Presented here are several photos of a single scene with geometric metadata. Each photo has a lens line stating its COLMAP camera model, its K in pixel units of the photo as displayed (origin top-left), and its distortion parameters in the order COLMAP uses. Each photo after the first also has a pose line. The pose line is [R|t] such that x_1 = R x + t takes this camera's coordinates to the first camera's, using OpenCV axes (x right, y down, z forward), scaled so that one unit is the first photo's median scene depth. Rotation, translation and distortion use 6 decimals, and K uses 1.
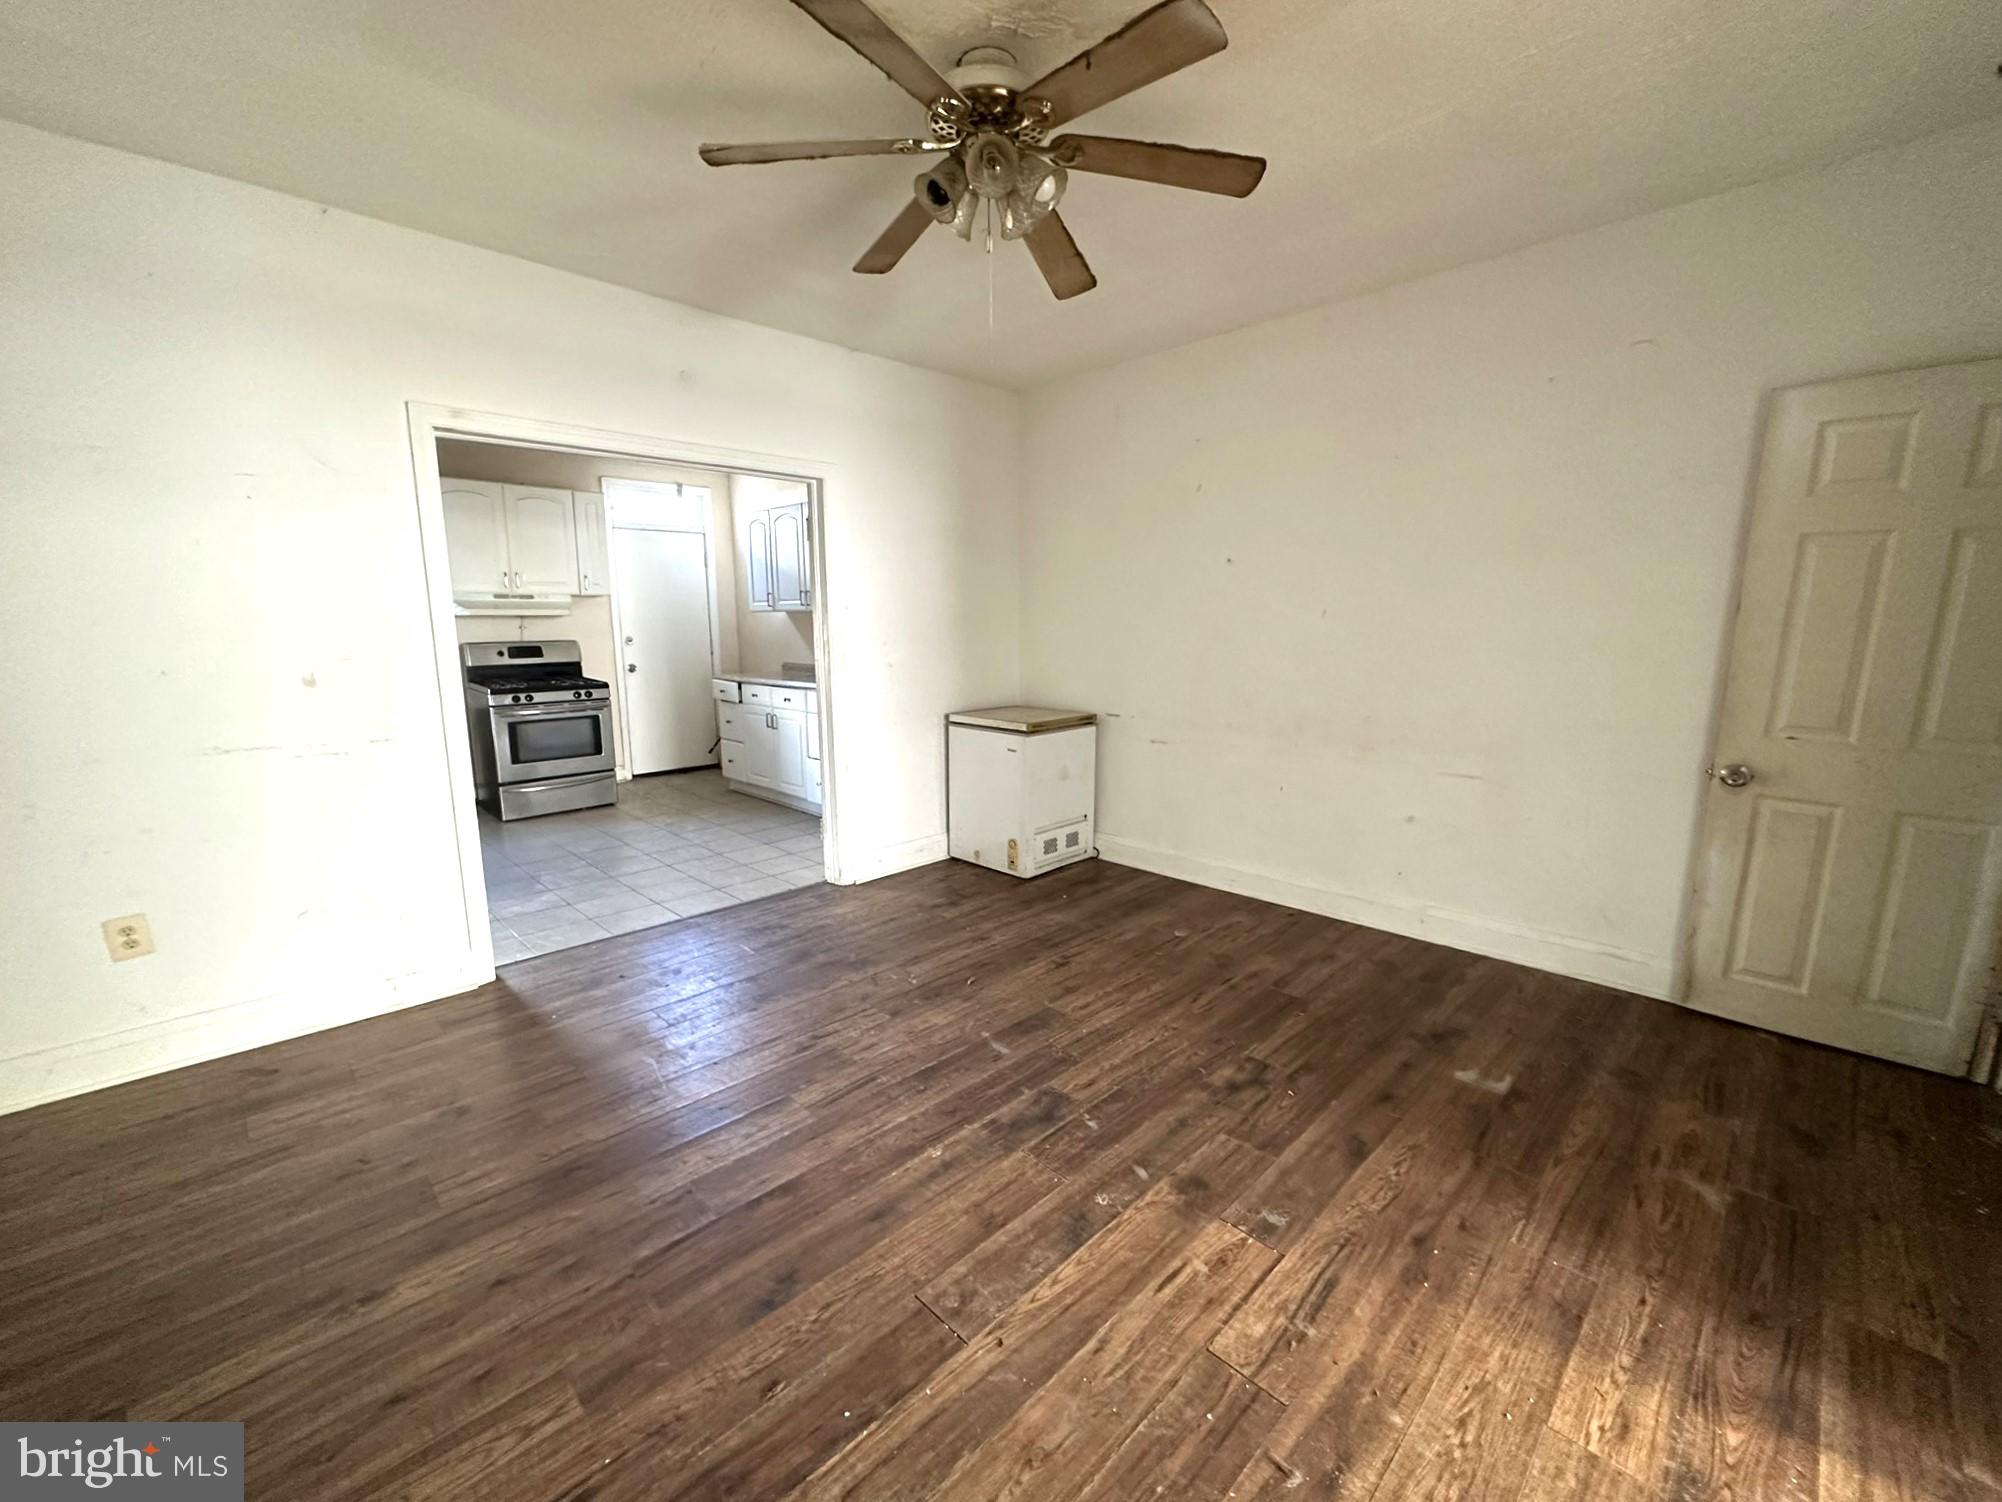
lens RADIAL K [[809.1, 0, 994.2], [0, 809.1, 747.5], [0, 0, 1]] dist [0.004370, -0.000397]
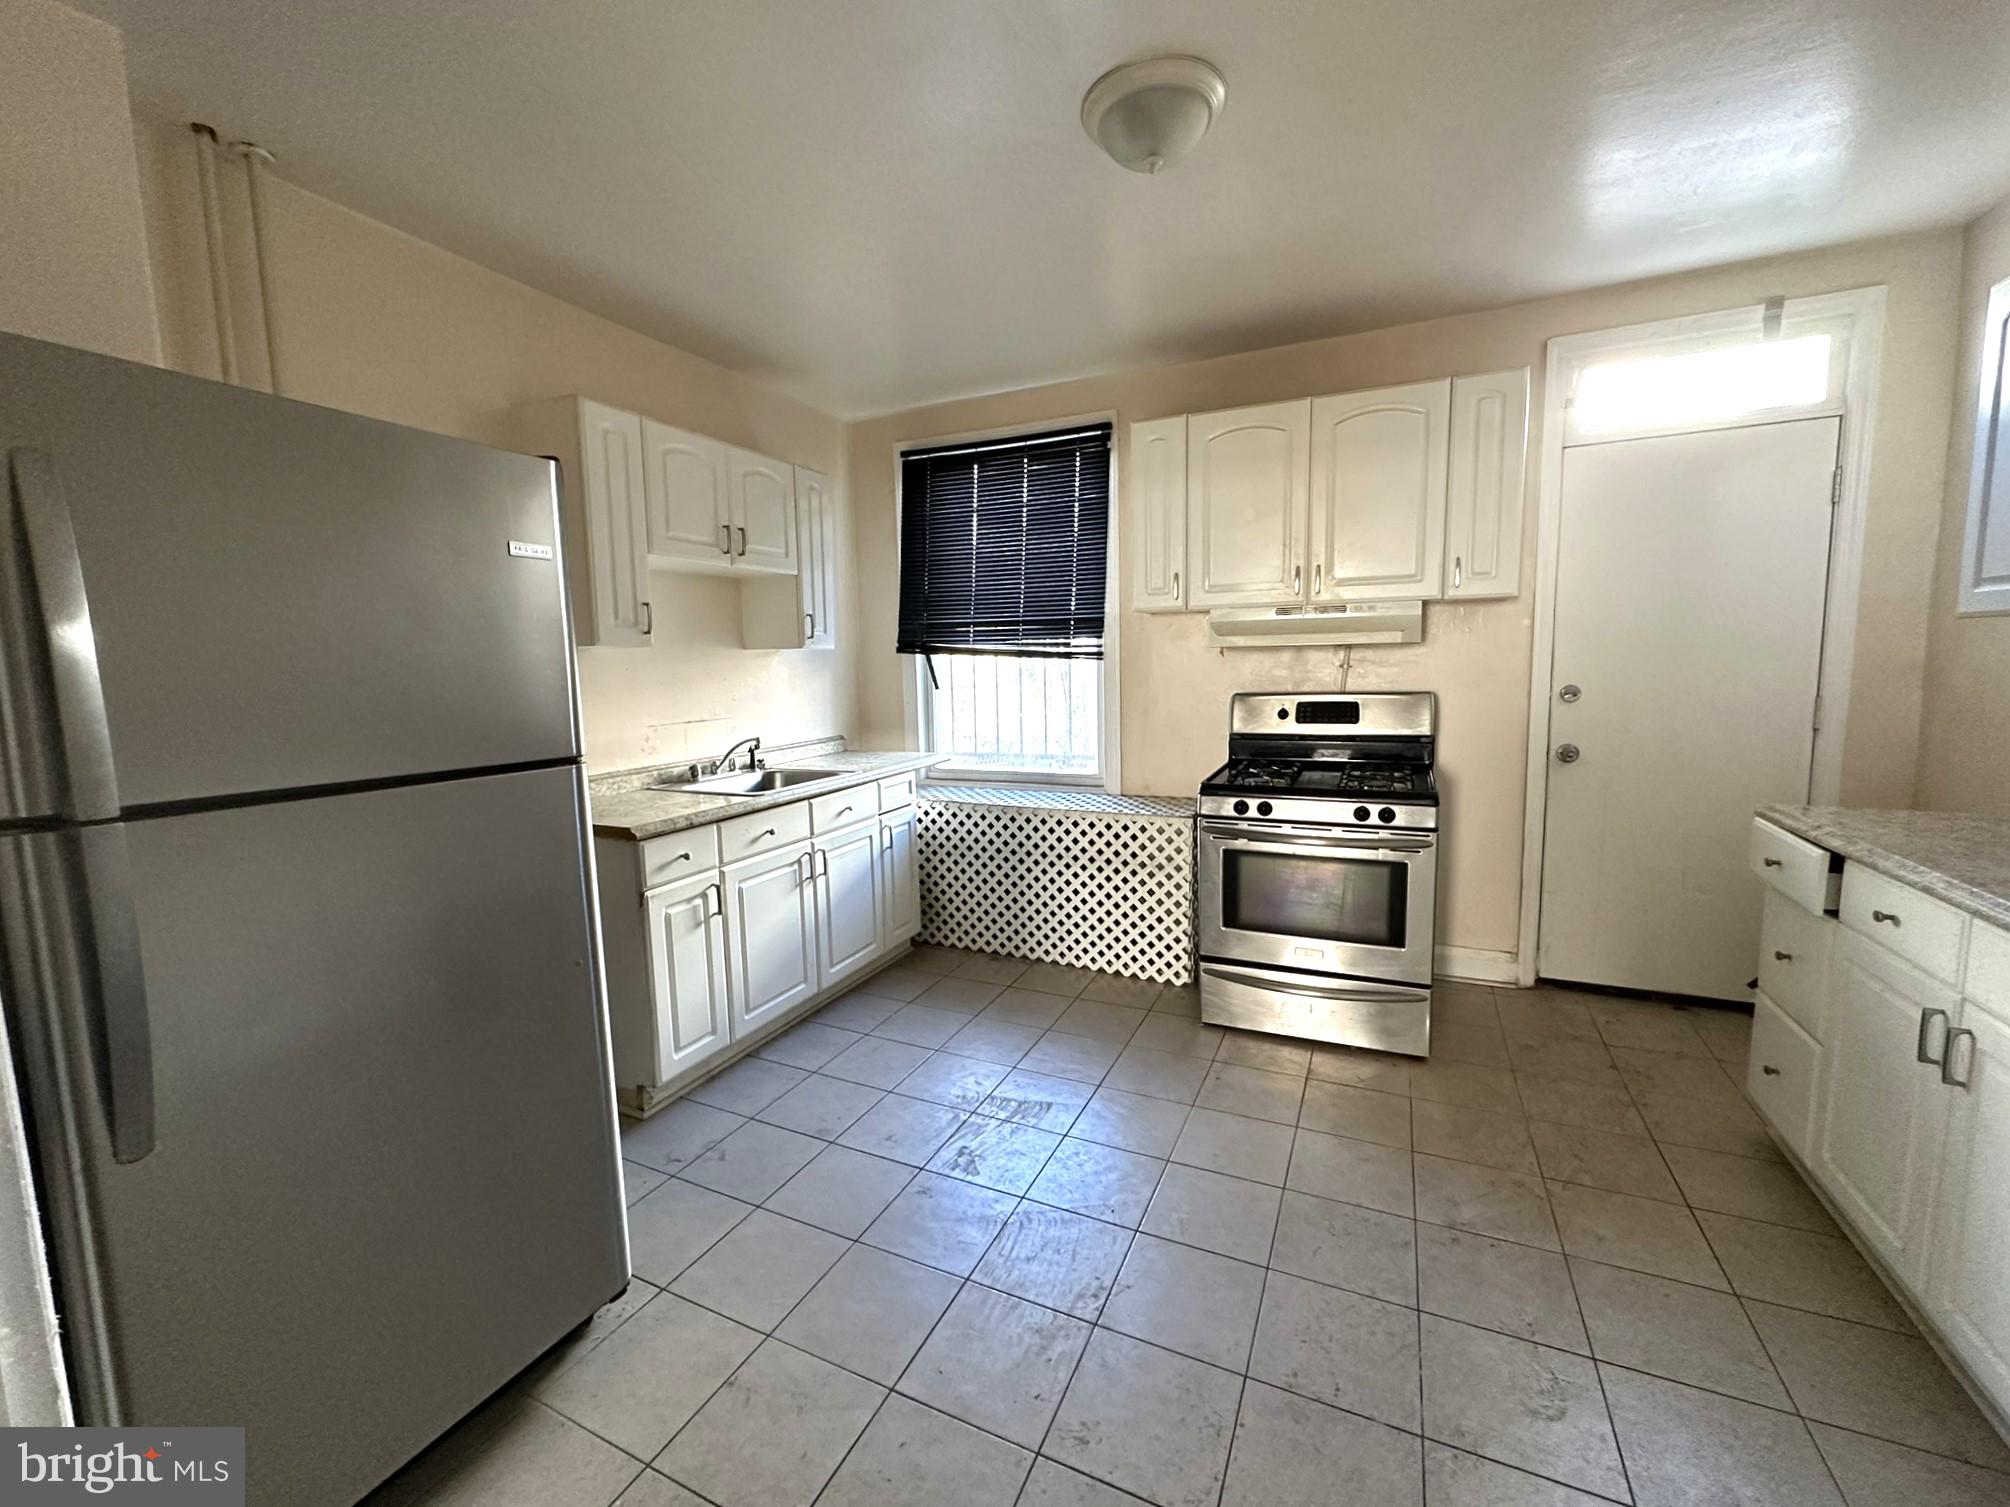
lens RADIAL K [[812.3, 0, 1036.0], [0, 812.3, 757.1], [0, 0, 1]] dist [0.004370, -0.000397]
pose [[0.370796, 0.110160, -0.922158, -0.155128], [-0.129198, 0.989404, 0.066243, -0.100790], [0.919684, 0.094578, 0.381100, 0.630522]]
